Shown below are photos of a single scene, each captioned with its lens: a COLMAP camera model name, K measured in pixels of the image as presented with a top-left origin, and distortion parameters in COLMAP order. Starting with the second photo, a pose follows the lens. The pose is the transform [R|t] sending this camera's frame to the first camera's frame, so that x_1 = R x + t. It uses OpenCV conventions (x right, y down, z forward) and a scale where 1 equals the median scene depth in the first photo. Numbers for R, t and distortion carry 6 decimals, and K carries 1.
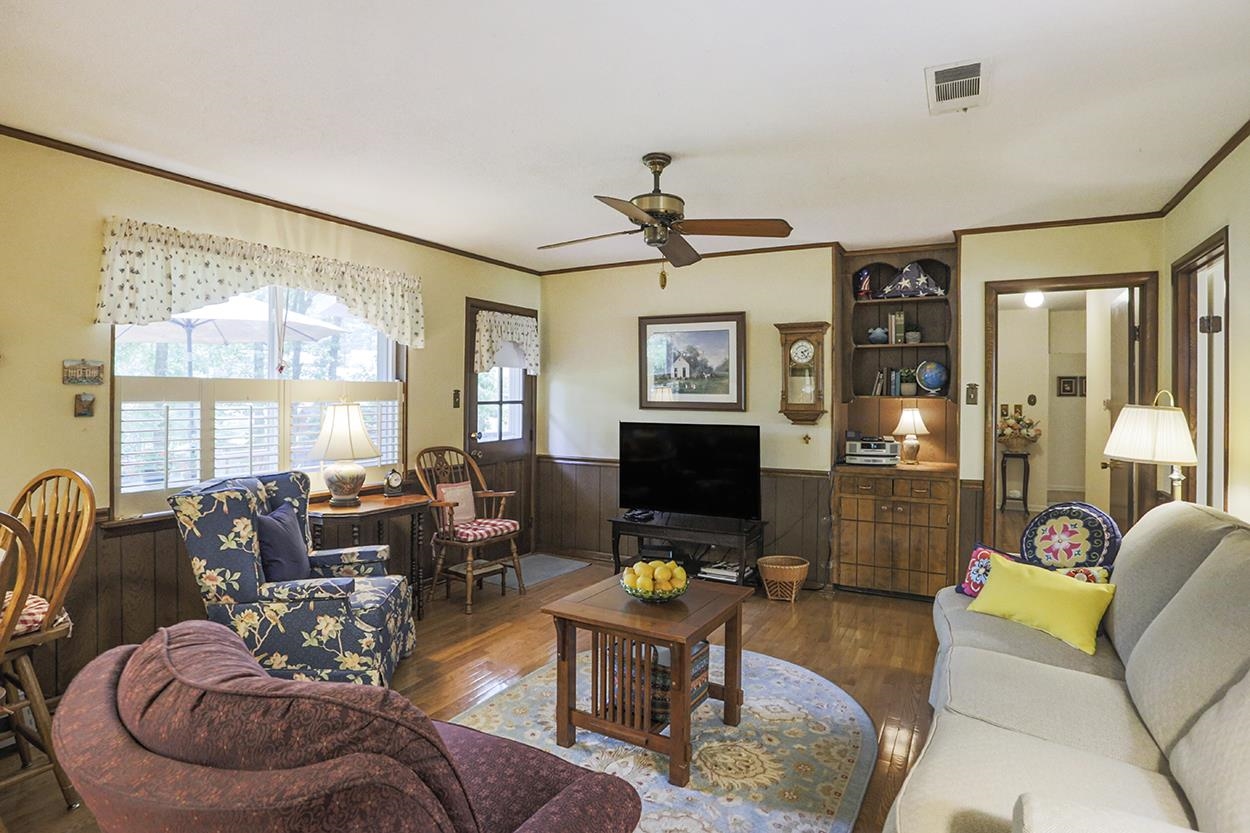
lens RADIAL K [[643.7, 0, 592.8], [0, 643.7, 389.4], [0, 0, 1]] dist [-0.053193, 0.018982]
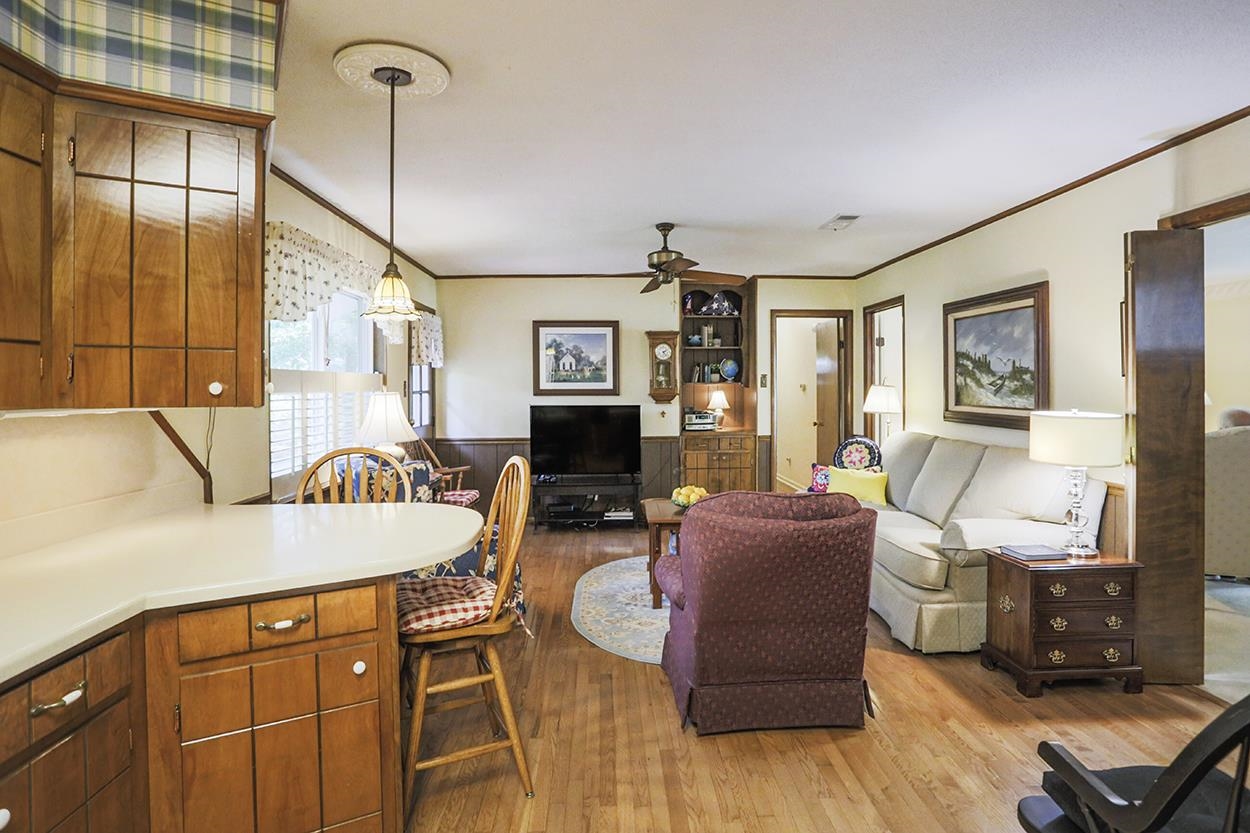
lens RADIAL K [[643.7, 0, 630.3], [0, 643.7, 393.7], [0, 0, 1]] dist [-0.053193, 0.018982]
pose [[0.839846, -0.019628, 0.542470, -0.494880], [0.008458, 0.999698, 0.023078, 0.000101], [-0.542759, -0.014793, 0.839758, -0.145552]]
